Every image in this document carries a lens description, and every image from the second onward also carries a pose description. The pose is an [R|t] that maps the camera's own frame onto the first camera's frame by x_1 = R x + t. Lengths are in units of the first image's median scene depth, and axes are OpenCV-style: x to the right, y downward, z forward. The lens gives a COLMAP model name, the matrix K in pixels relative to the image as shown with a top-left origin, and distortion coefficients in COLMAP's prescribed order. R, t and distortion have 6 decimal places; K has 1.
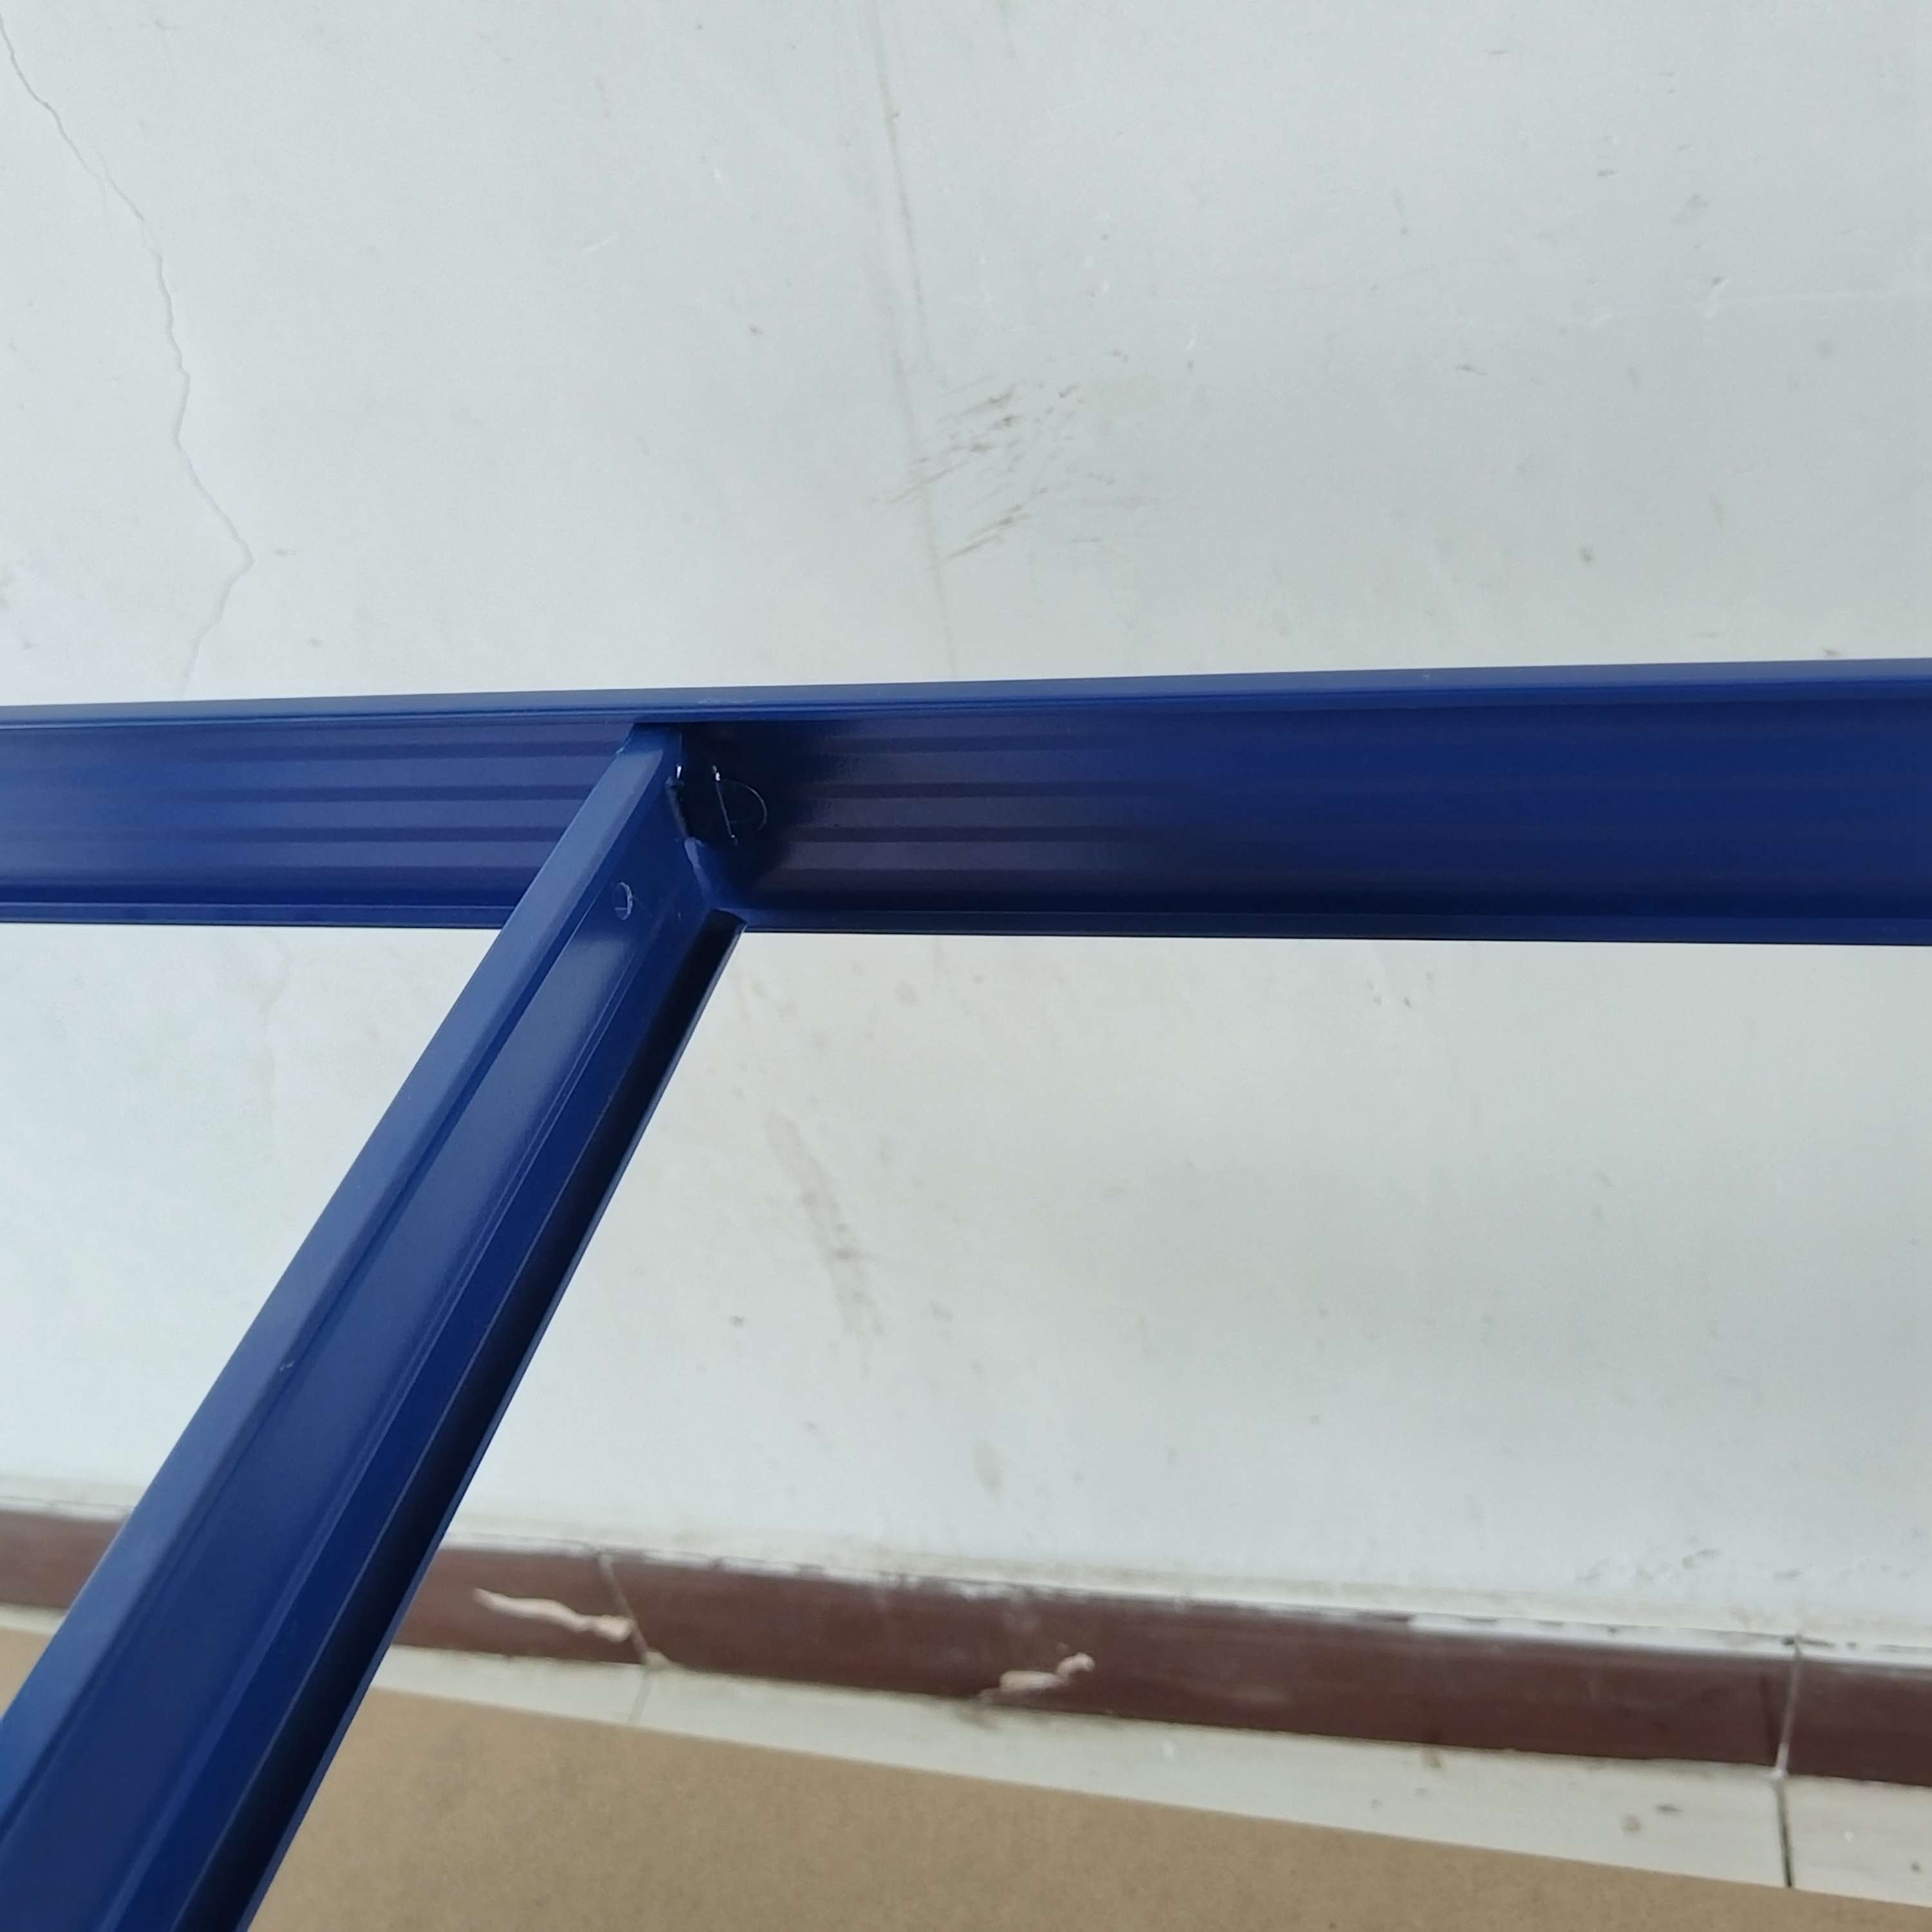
lens RADIAL K [[2031.4, 0, 953.2], [0, 2031.4, 960.2], [0, 0, 1]] dist [-0.009319, -0.014965]
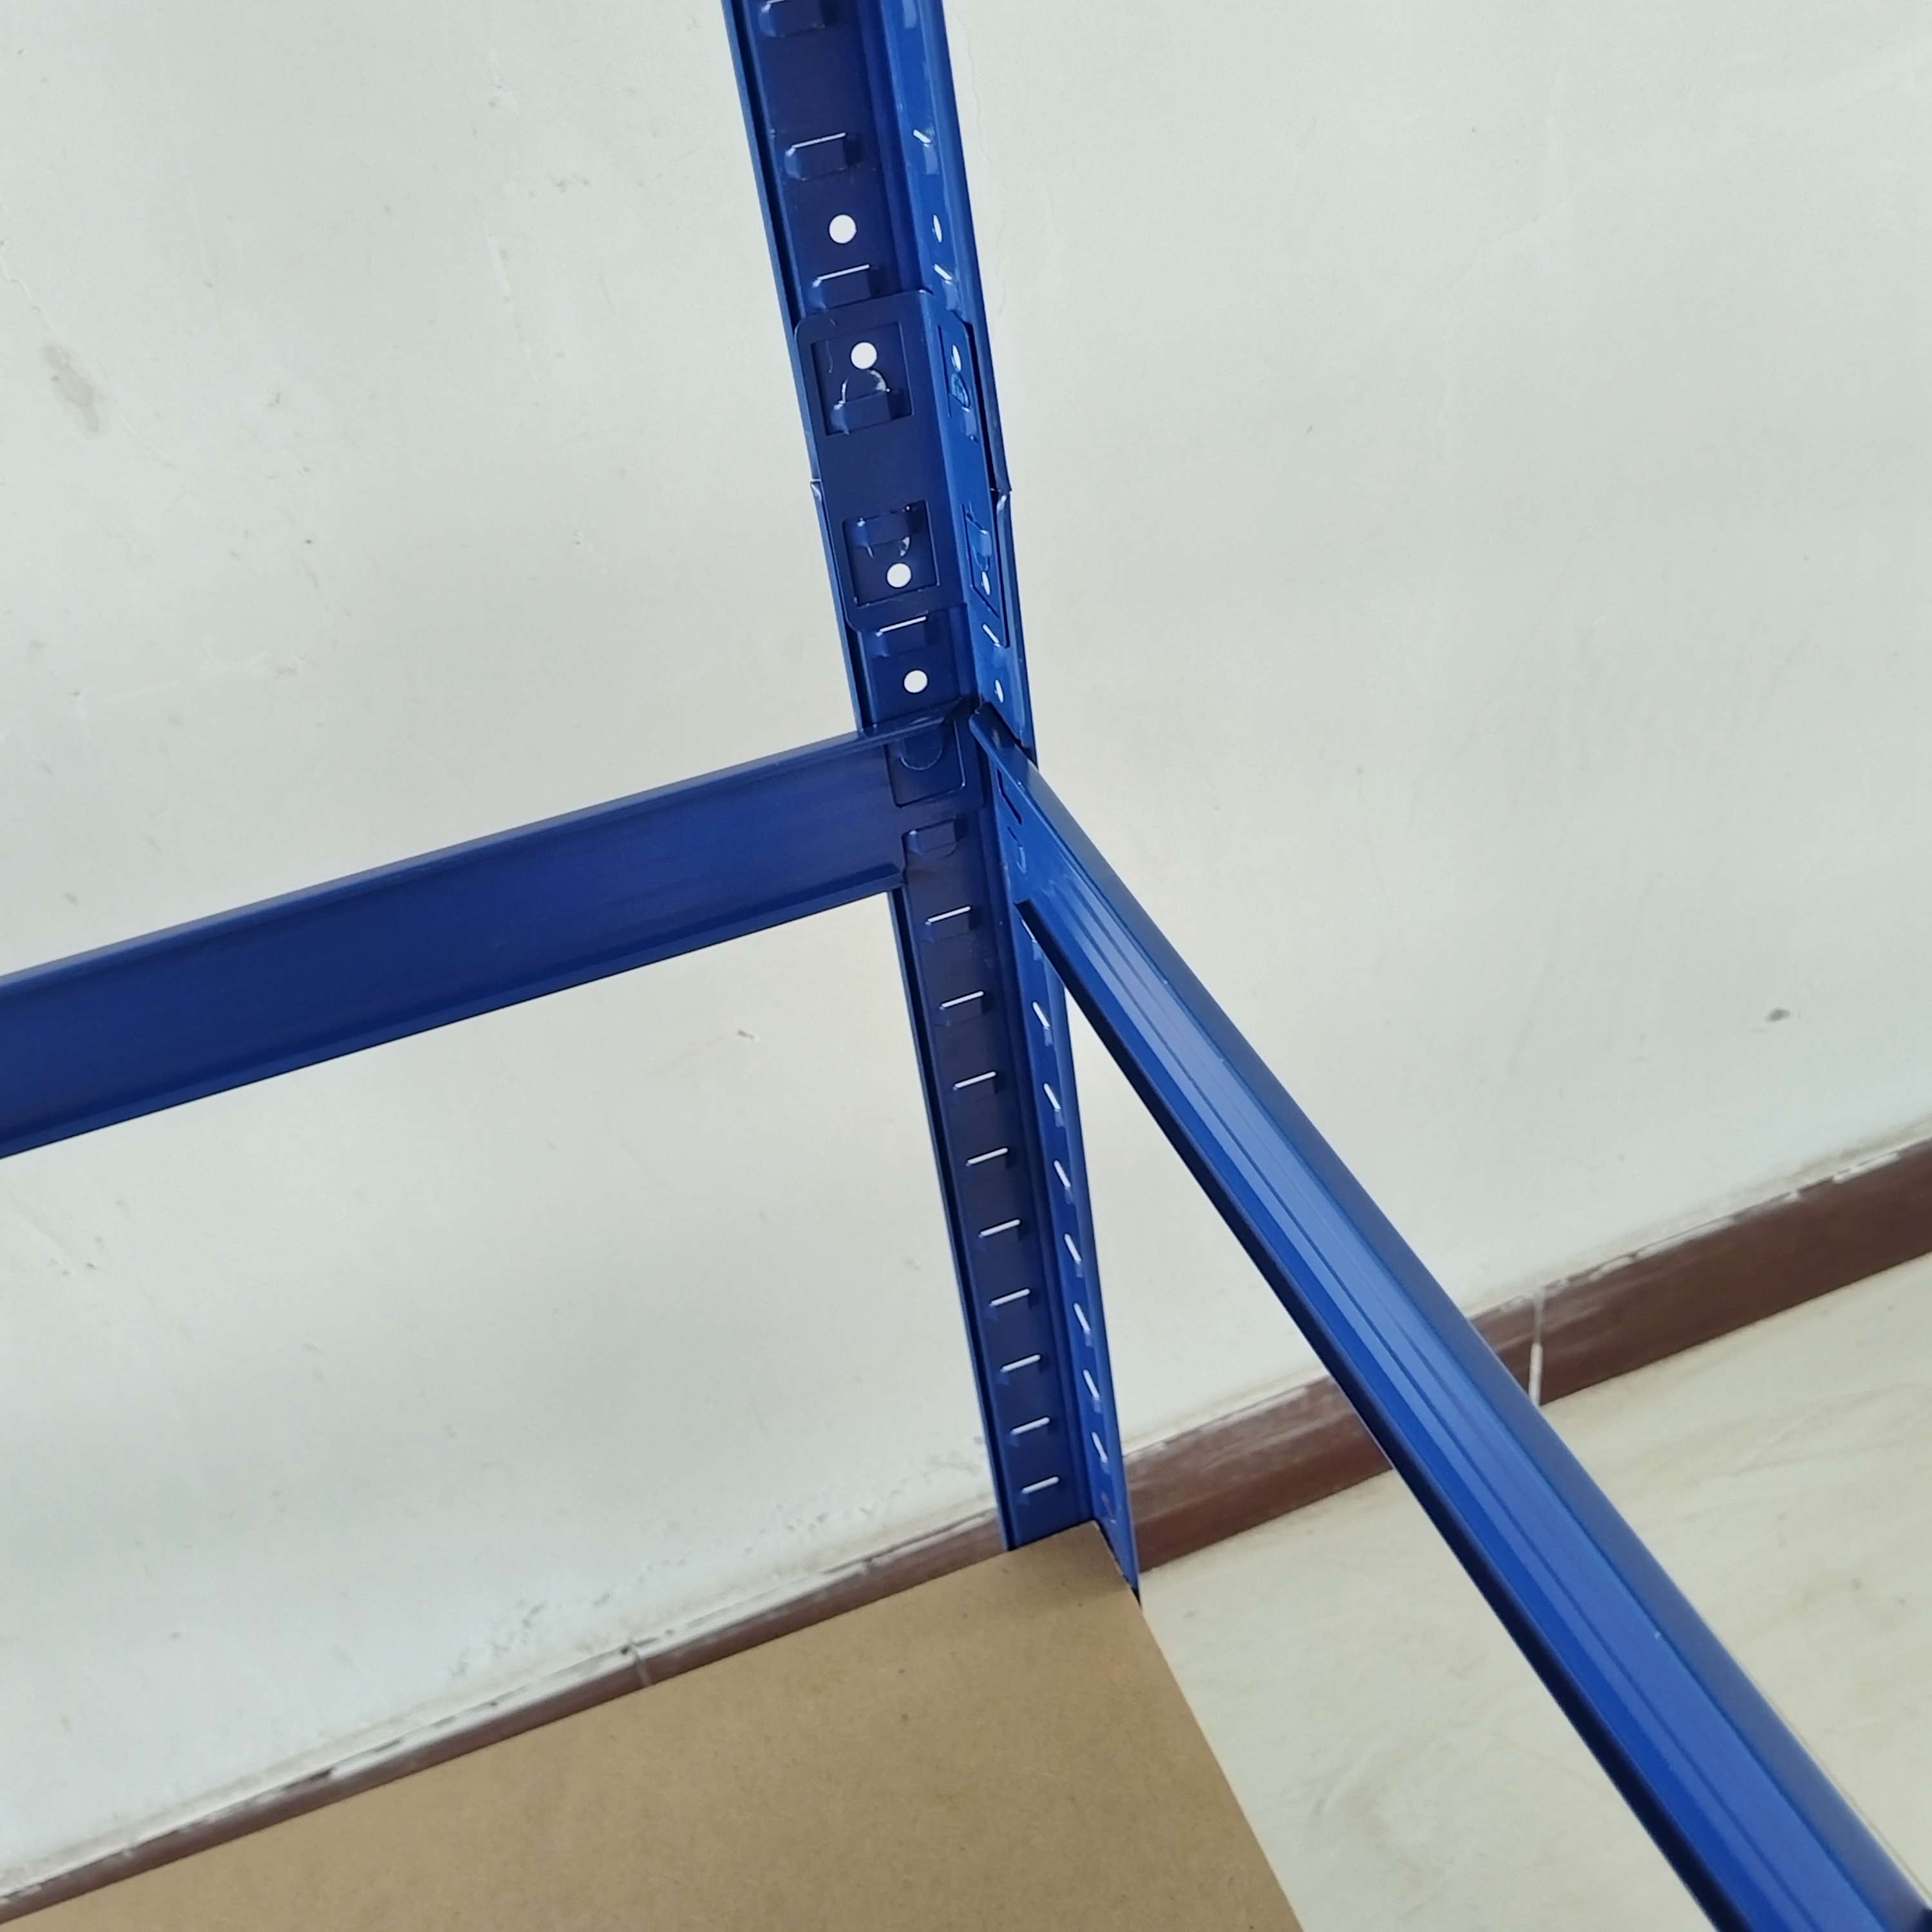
lens RADIAL K [[2031.4, 0, 953.2], [0, 2031.4, 960.2], [0, 0, 1]] dist [-0.009319, -0.014965]
pose [[0.845859, -0.267134, 0.461695, 0.119410], [0.322843, 0.945408, -0.044463, 0.054714], [-0.424613, 0.186665, 0.885924, -0.267659]]
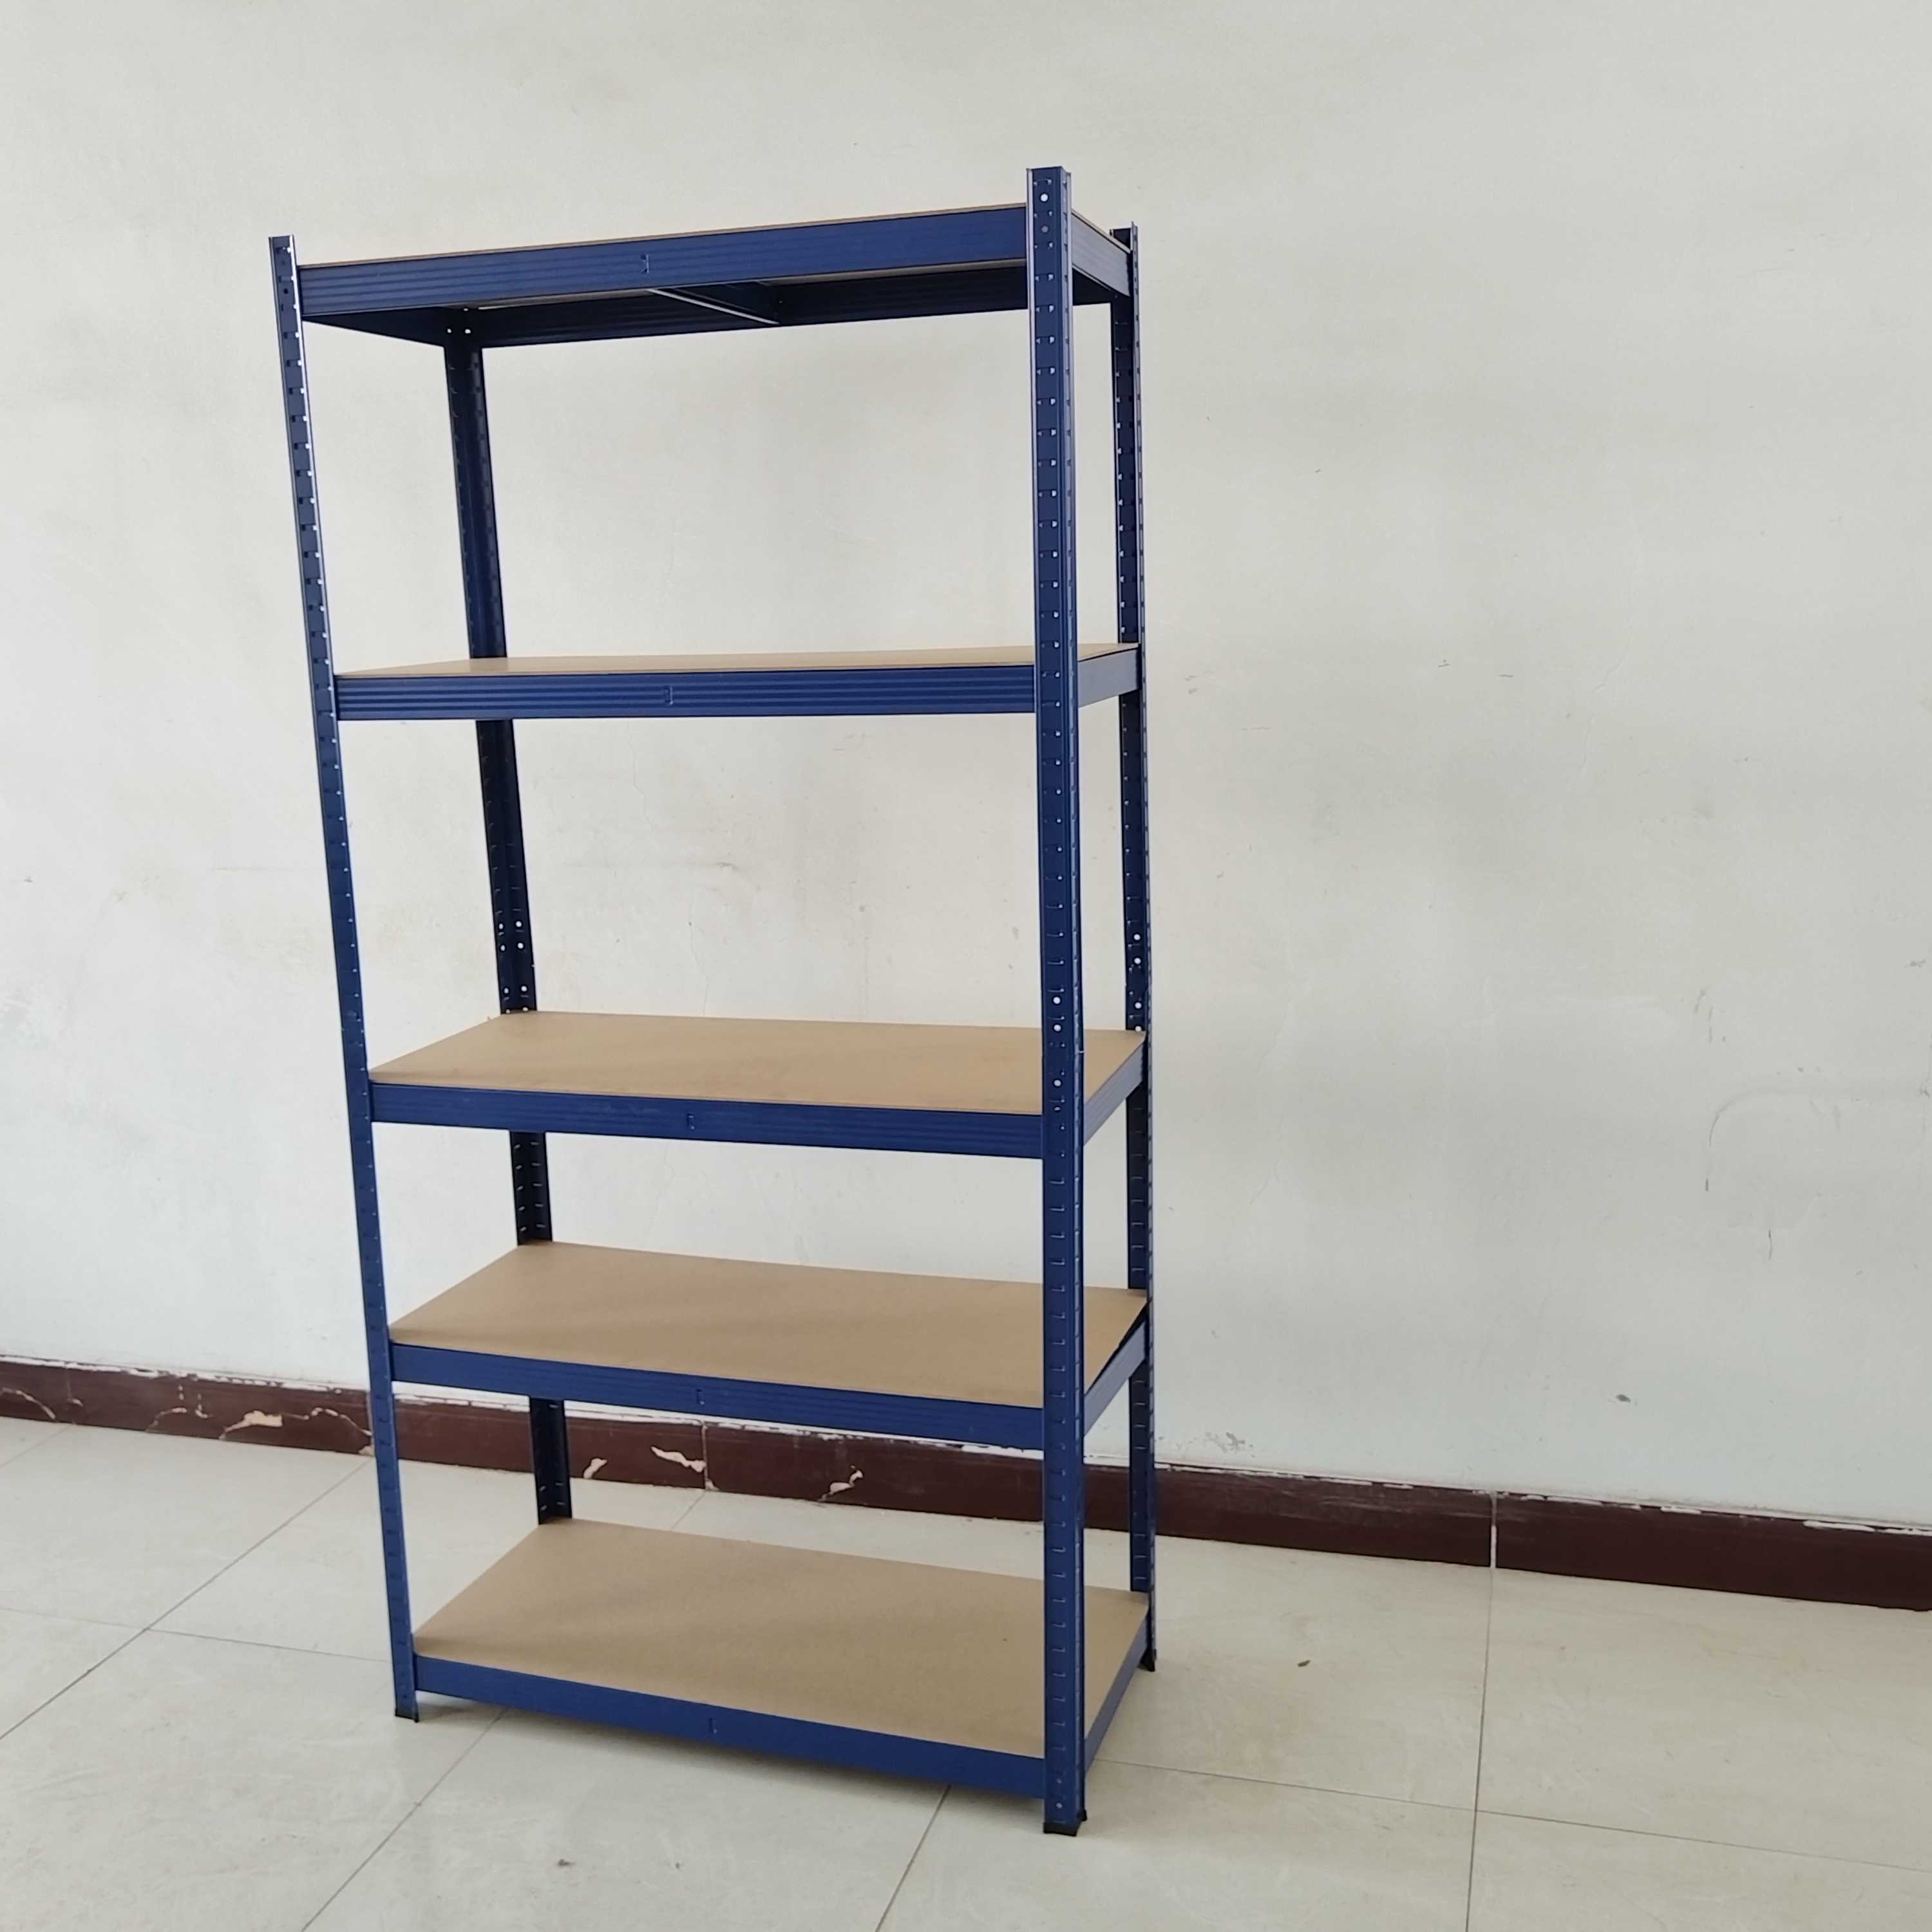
lens RADIAL K [[2079.1, 0, 966.0], [0, 2079.1, 966.0], [0, 0, 1]] dist [0.014156, -0.040384]
pose [[0.988320, 0.144258, -0.049119, 0.289843], [-0.150666, 0.876635, -0.456957, 1.178728], [-0.022860, 0.459021, 0.888131, -2.269510]]
